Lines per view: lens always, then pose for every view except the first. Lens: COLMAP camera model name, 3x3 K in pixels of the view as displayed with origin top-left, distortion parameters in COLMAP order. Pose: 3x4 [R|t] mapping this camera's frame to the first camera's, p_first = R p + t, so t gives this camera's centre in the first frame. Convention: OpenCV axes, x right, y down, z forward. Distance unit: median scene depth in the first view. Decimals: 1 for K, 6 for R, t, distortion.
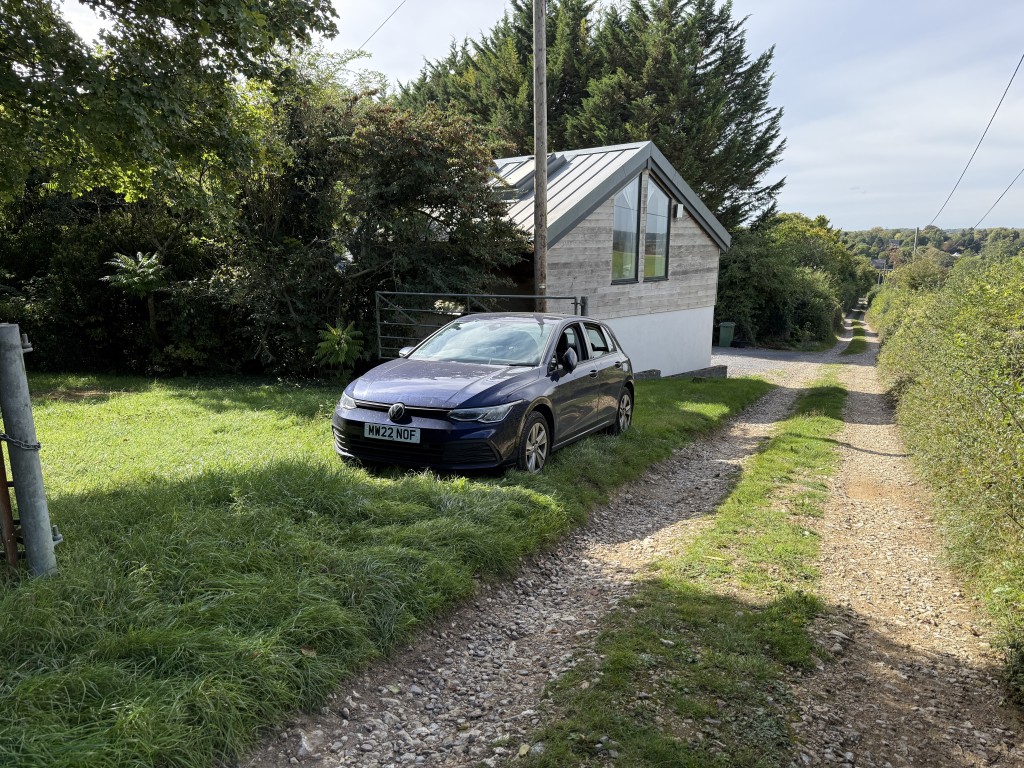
lens RADIAL K [[670.7, 0, 511.4], [0, 670.7, 388.6], [0, 0, 1]] dist [0.004555, 0.000517]
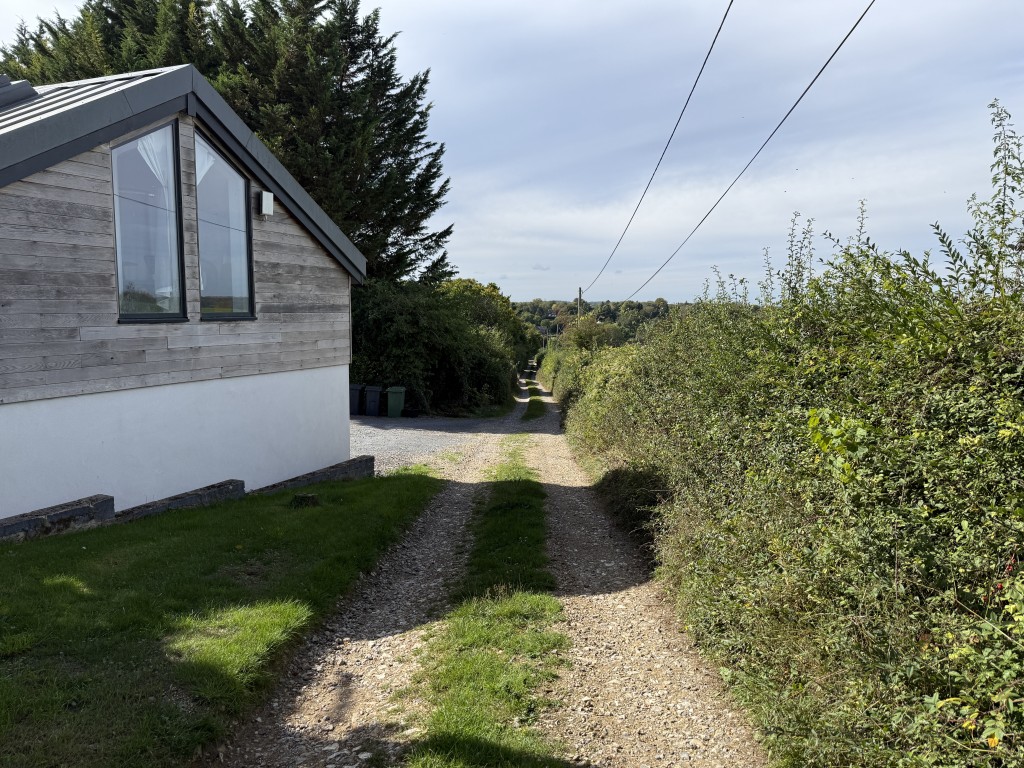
lens RADIAL K [[670.7, 0, 511.4], [0, 670.7, 388.6], [0, 0, 1]] dist [0.004555, 0.000517]
pose [[0.900659, -0.030104, 0.433483, 0.095334], [0.071277, 0.994320, -0.079040, -0.022024], [-0.428642, 0.102085, 0.897689, 0.207857]]
